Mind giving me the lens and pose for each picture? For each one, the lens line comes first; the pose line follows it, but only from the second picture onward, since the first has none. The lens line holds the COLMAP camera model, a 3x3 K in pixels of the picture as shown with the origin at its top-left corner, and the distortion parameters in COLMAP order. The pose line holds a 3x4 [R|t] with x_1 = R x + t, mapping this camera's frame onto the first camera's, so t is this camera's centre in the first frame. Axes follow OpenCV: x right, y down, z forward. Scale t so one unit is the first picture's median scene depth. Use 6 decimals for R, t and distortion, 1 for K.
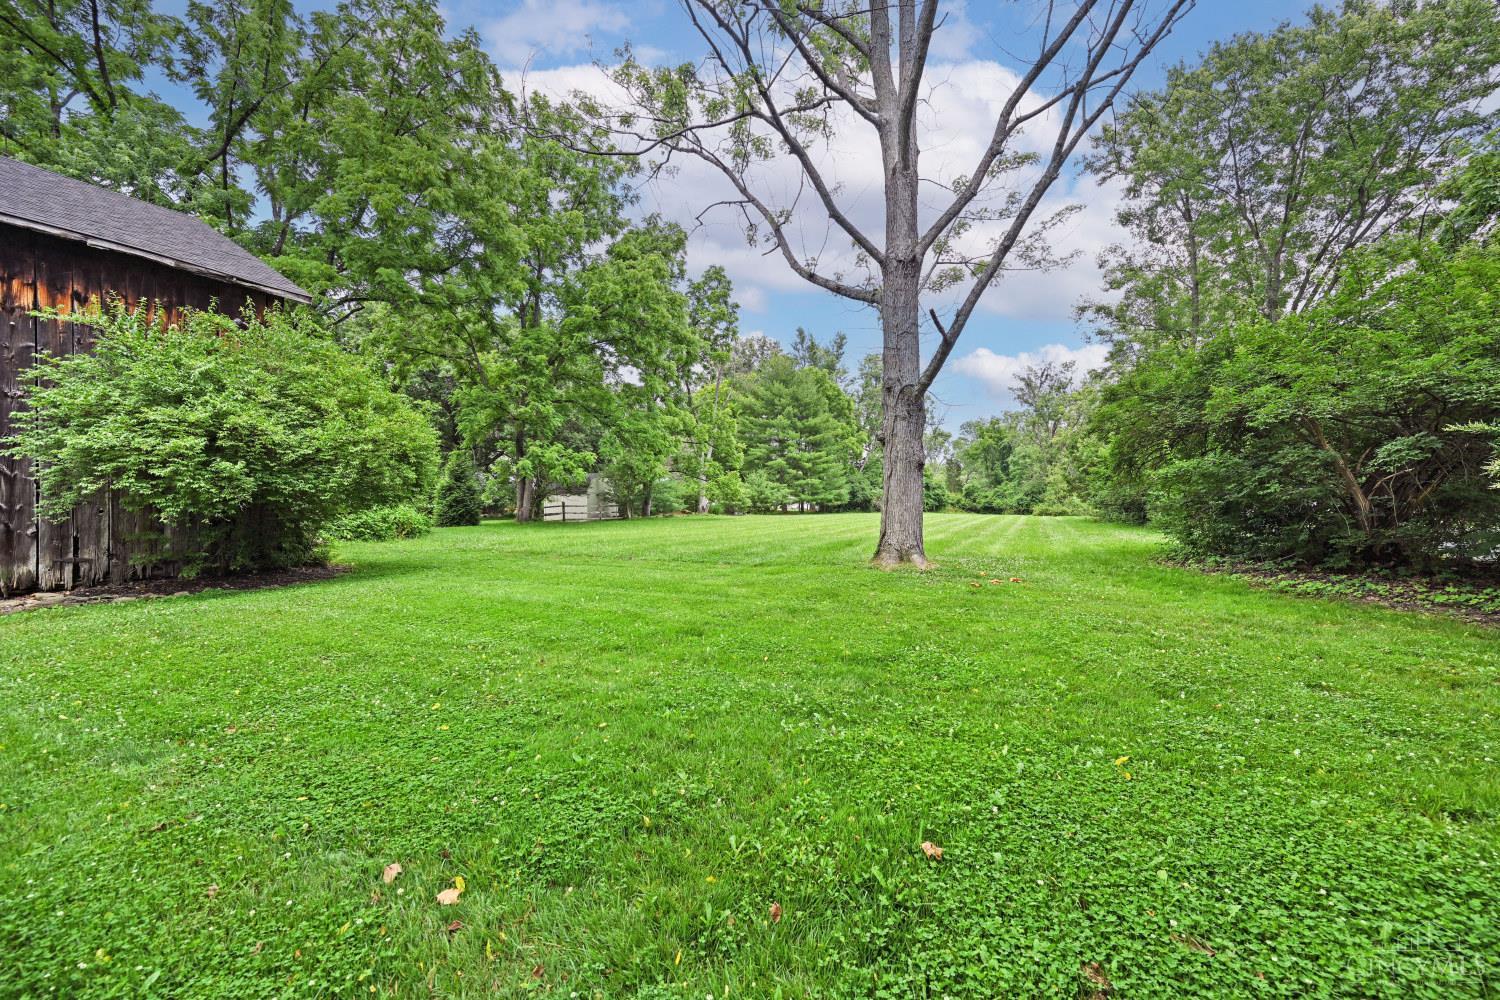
lens RADIAL K [[591.3, 0, 751.8], [0, 591.3, 501.6], [0, 0, 1]] dist [0.000555, 0.000106]
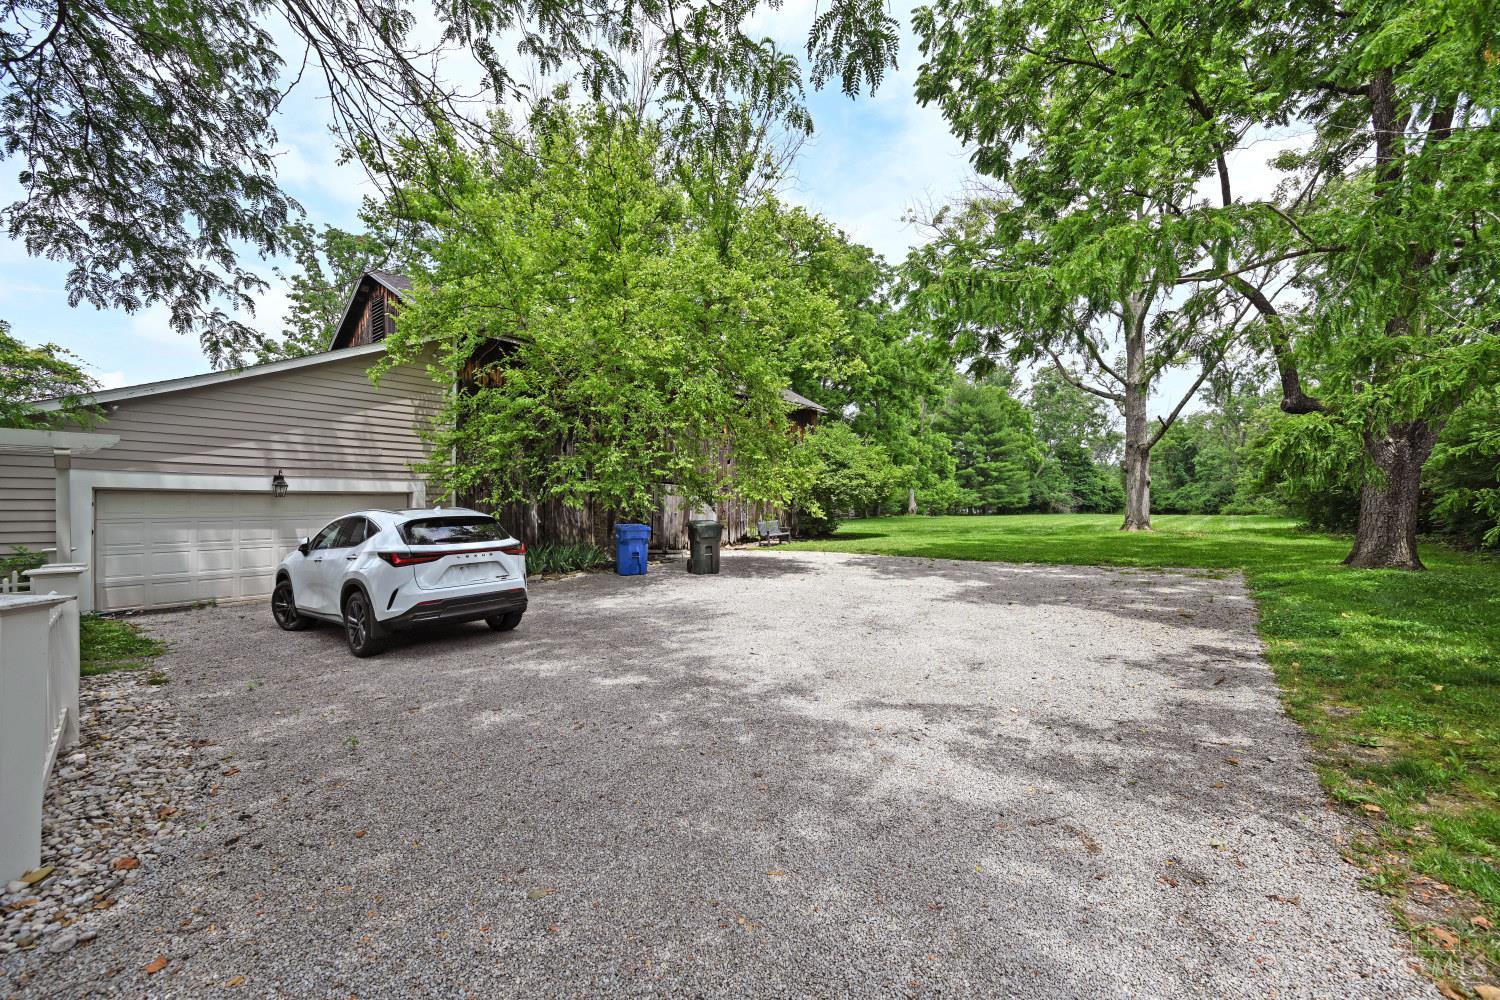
lens RADIAL K [[549.3, 0, 773.7], [0, 549.3, 507.5], [0, 0, 1]] dist [-0.000409, -0.000090]
pose [[0.970591, -0.010823, -0.240492, -0.064627], [0.011092, 0.999938, -0.000235, 0.000846], [0.240480, -0.002440, 0.970651, -0.144864]]
